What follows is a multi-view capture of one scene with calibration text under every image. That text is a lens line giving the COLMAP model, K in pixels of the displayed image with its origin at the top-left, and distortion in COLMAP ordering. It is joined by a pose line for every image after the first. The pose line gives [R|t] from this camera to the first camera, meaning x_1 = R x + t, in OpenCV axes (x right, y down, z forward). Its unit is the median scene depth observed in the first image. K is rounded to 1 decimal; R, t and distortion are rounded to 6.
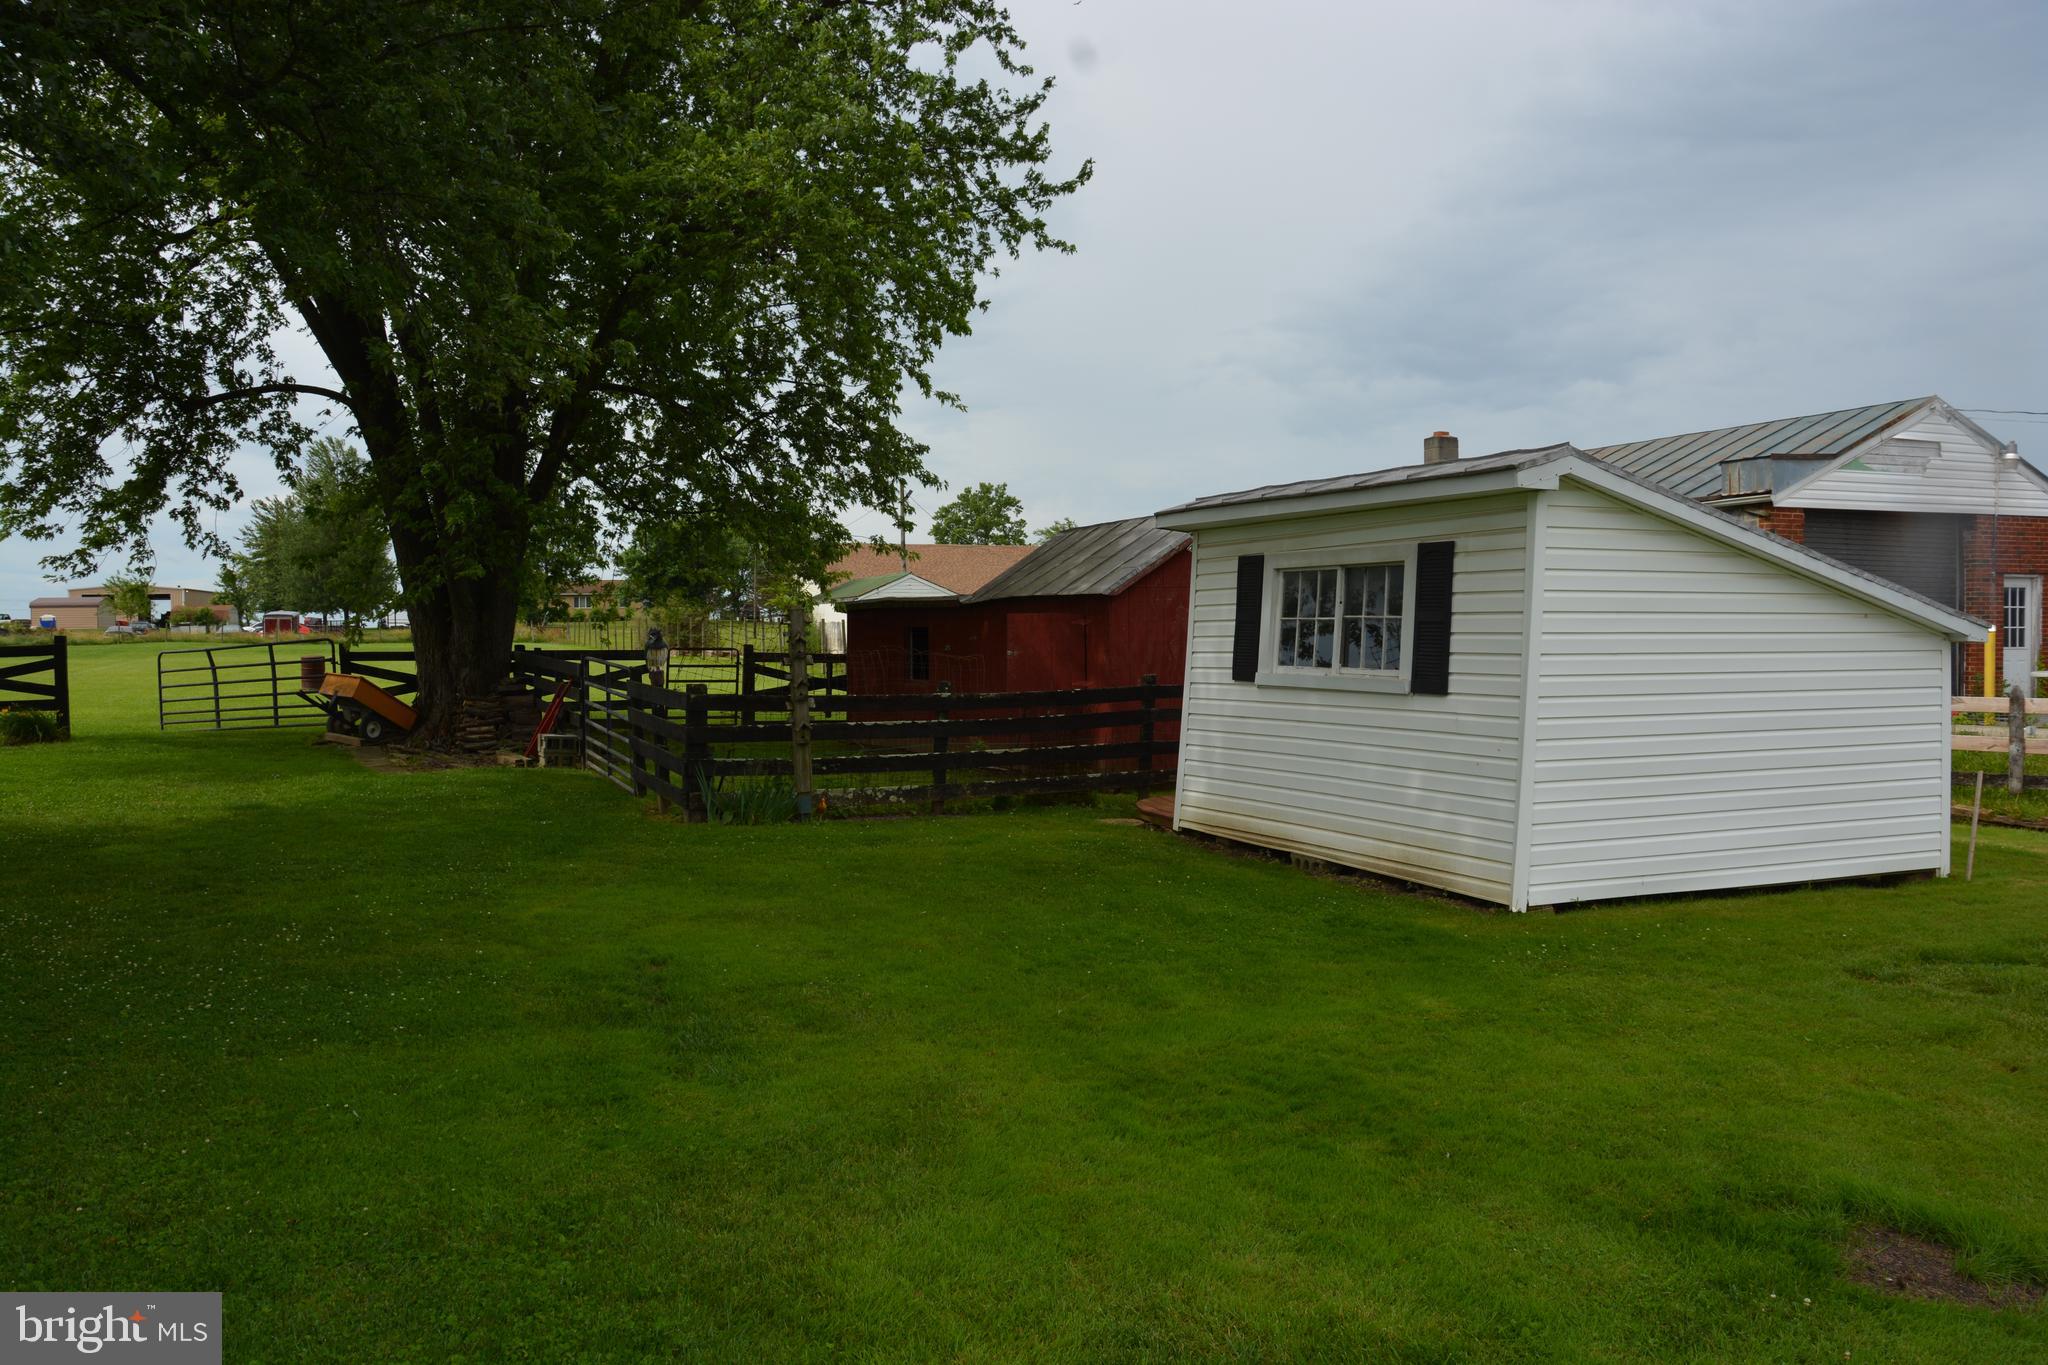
lens RADIAL K [[1614.5, 0, 1024.3], [0, 1614.5, 680.9], [0, 0, 1]] dist [-0.142489, 0.095089]
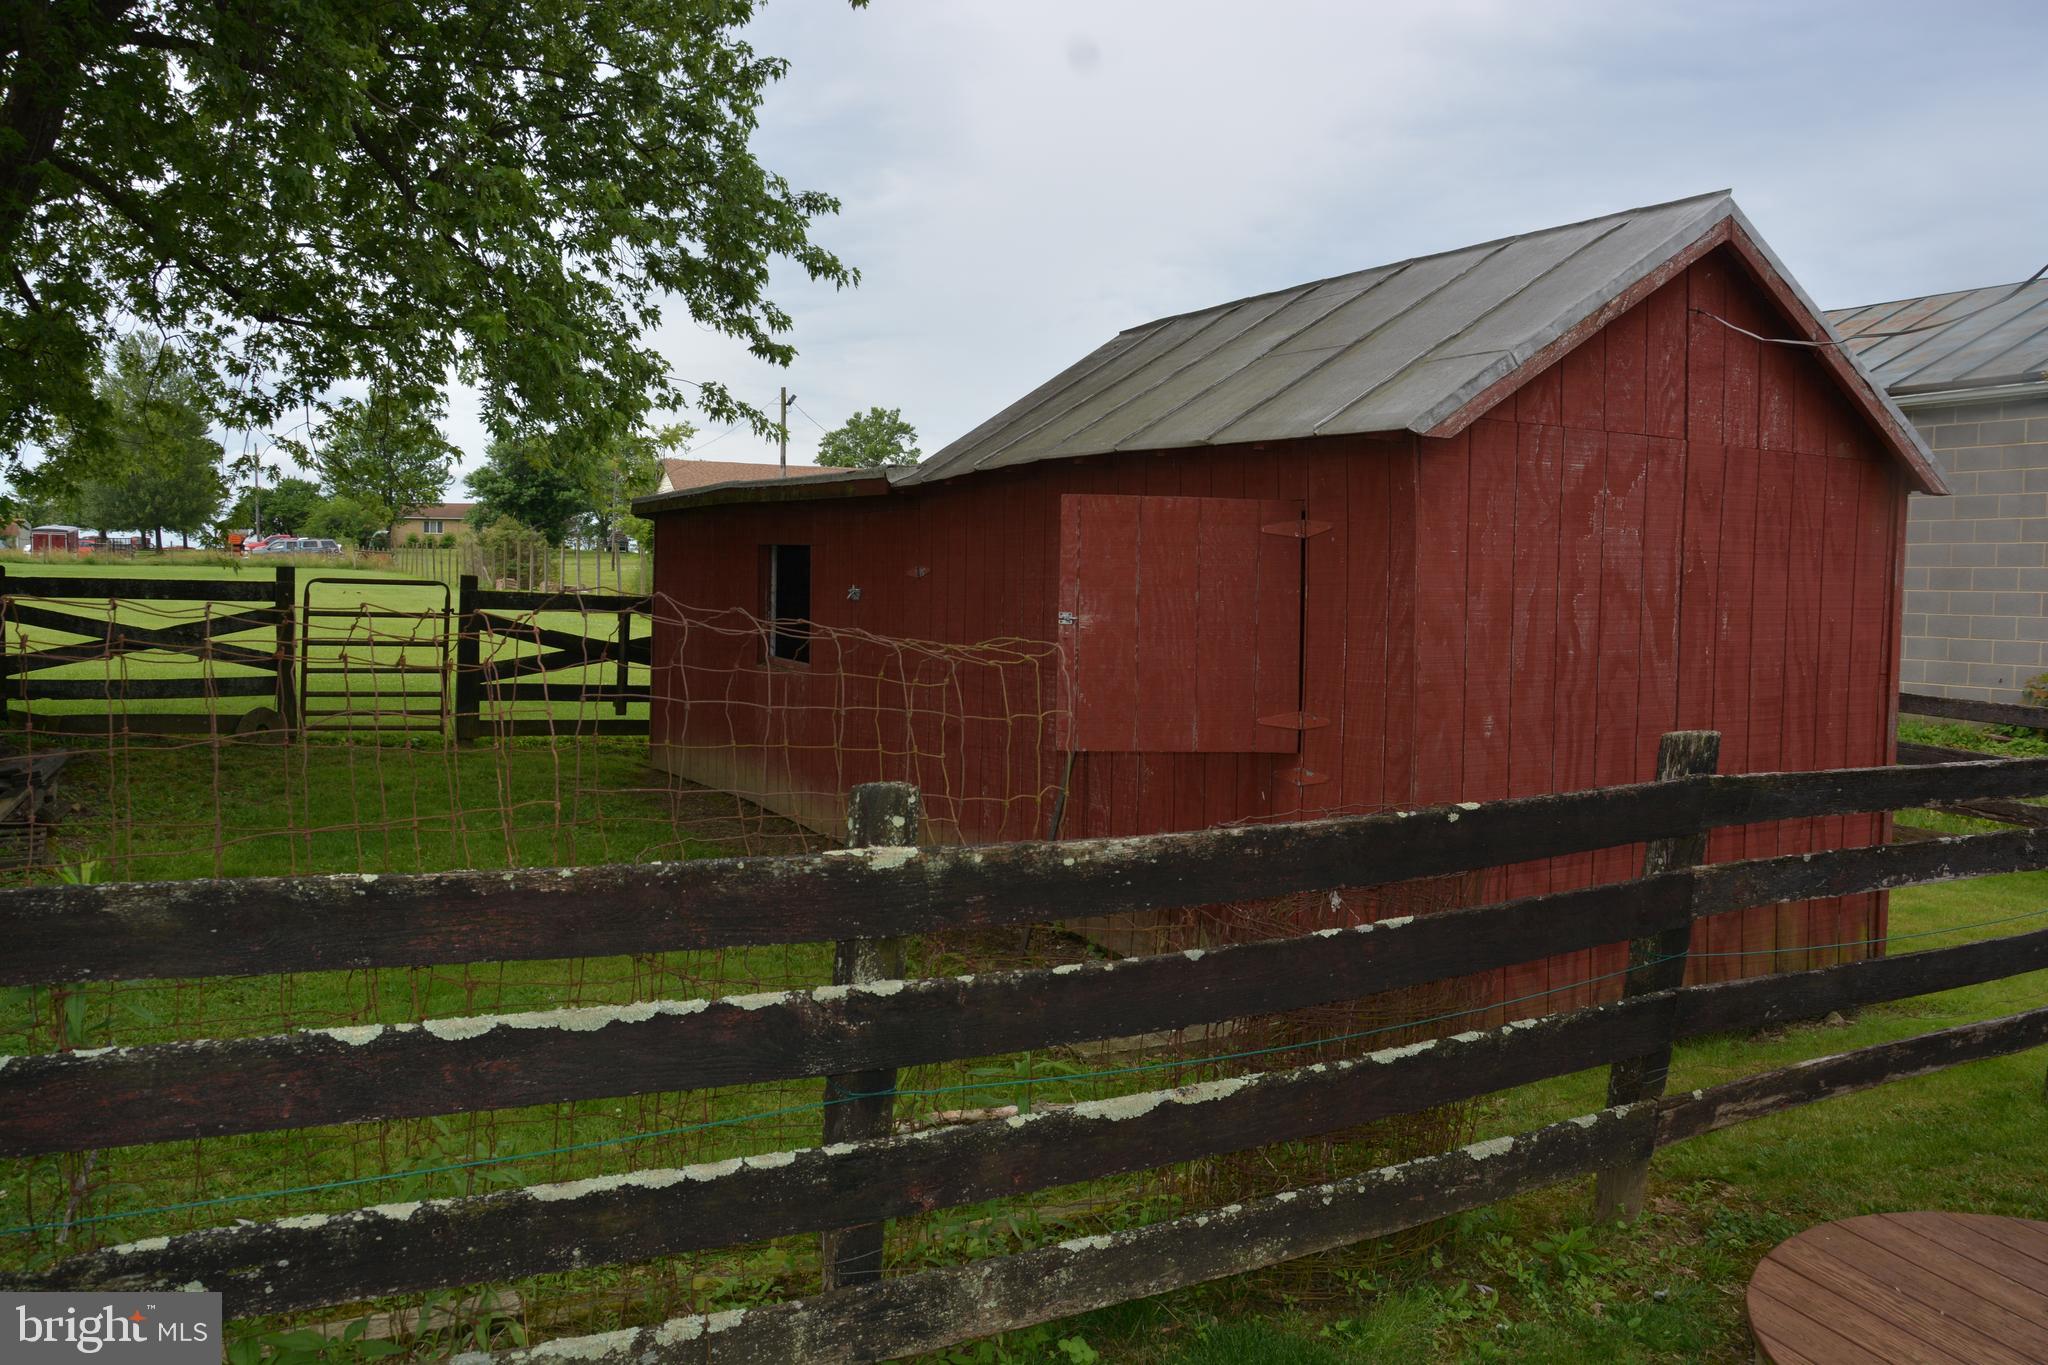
lens RADIAL K [[1614.5, 0, 1019.8], [0, 1614.5, 680.4], [0, 0, 1]] dist [-0.142489, 0.095089]
pose [[0.997171, 0.024154, 0.071176, -0.028062], [-0.026689, 0.999035, 0.034891, -0.010977], [-0.070265, -0.036692, 0.996853, 0.468862]]
